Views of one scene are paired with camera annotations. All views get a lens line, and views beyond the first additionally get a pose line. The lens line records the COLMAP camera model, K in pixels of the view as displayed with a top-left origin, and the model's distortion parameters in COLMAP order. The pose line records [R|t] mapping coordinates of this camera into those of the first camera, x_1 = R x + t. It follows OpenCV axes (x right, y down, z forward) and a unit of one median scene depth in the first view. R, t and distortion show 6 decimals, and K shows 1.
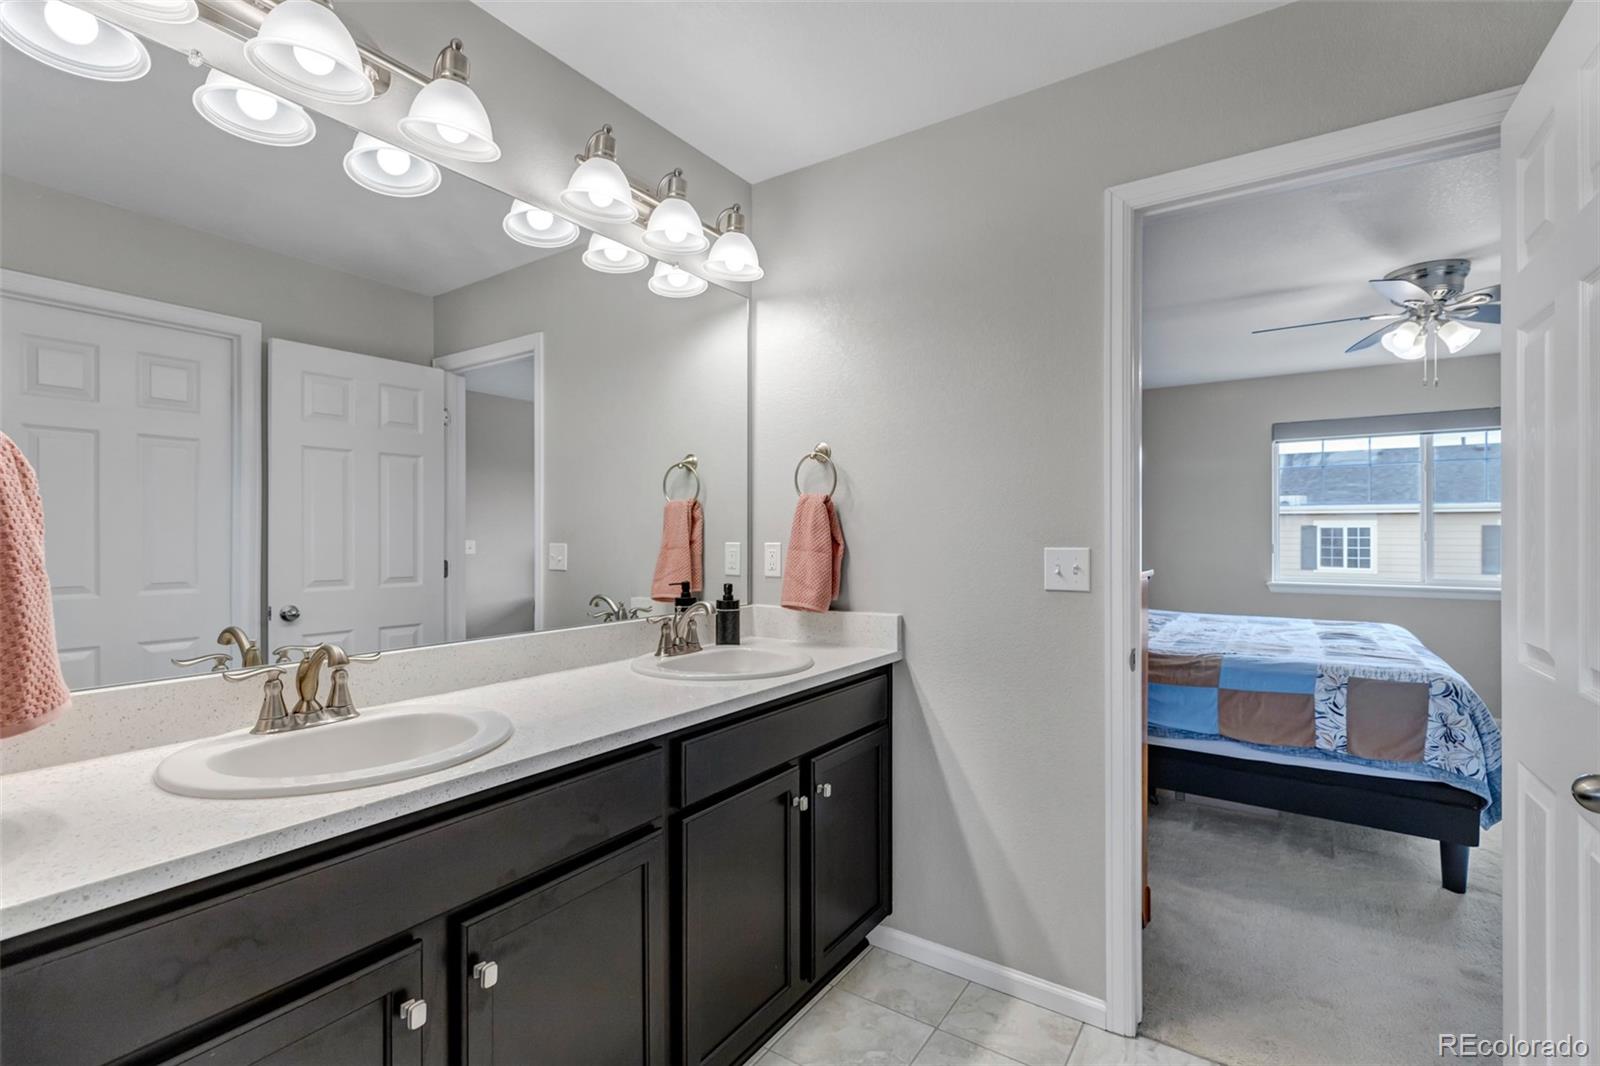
lens RADIAL K [[742.2, 0, 804.5], [0, 742.2, 531.7], [0, 0, 1]] dist [0.000692, 0.000056]
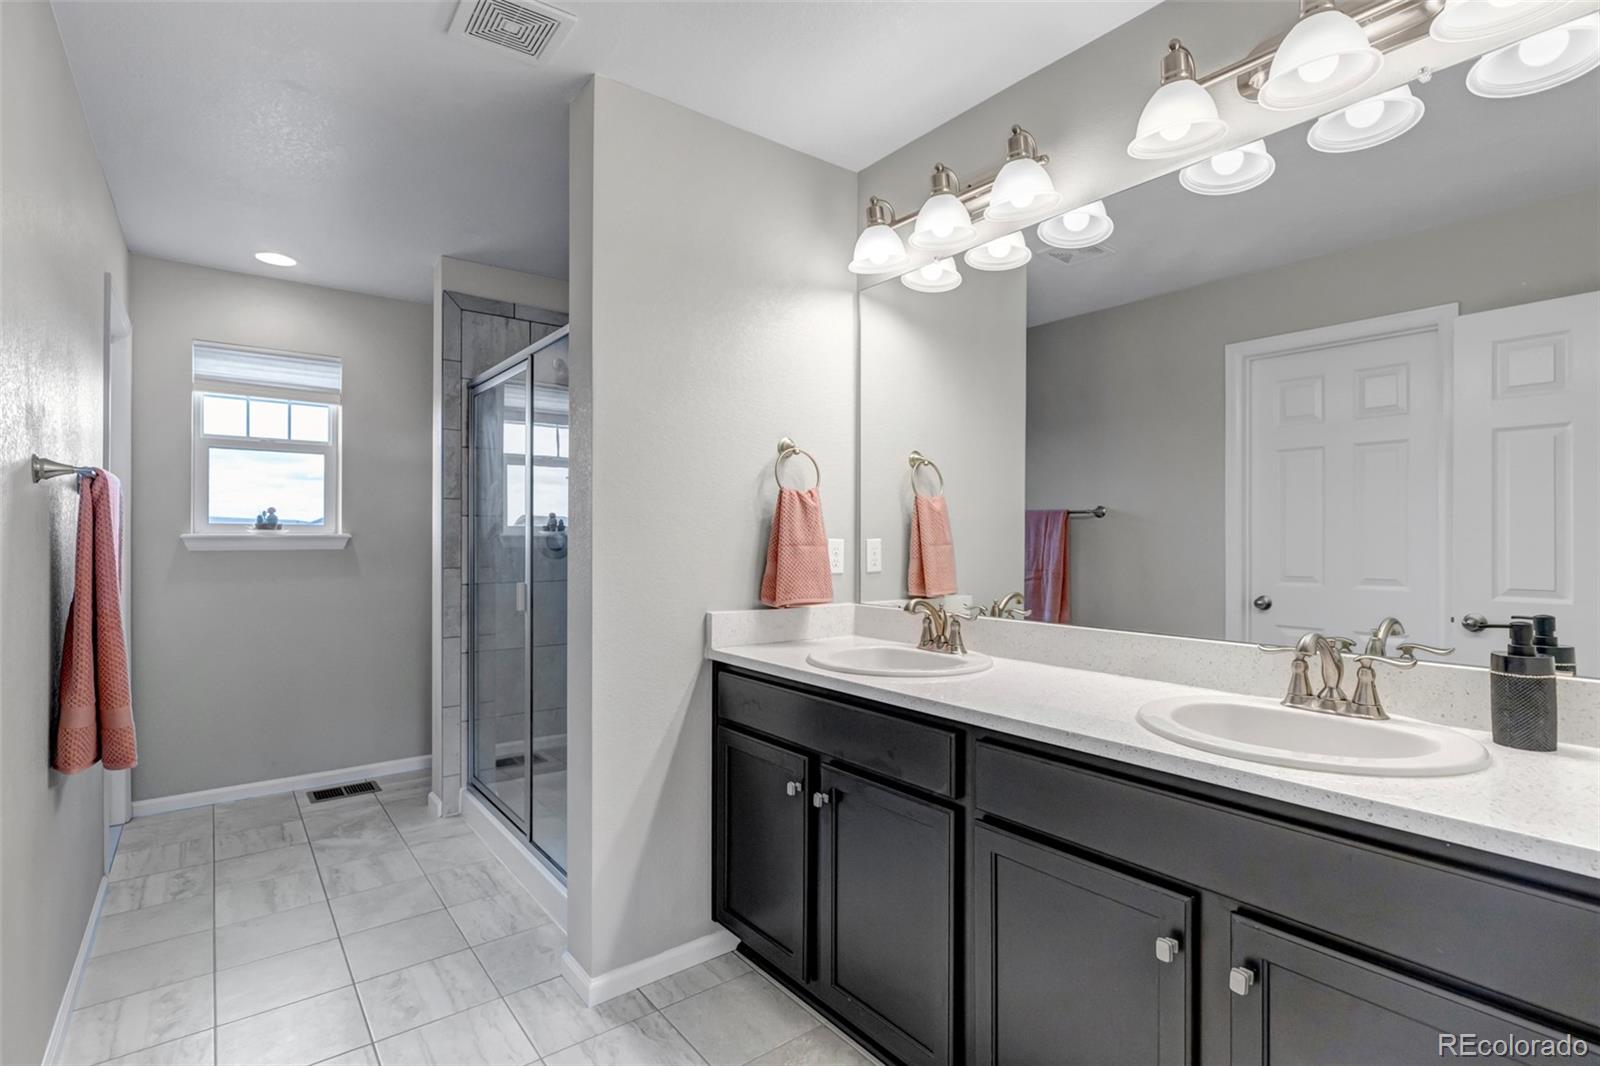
lens RADIAL K [[761.7, 0, 800.0], [0, 761.7, 533.0], [0, 0, 1]] dist [-0.000343, -0.000174]
pose [[-0.320317, -0.007521, -0.947281, 0.598800], [0.000010, 0.999968, -0.007943, 0.014792], [0.947310, -0.002554, -0.320307, 0.771338]]
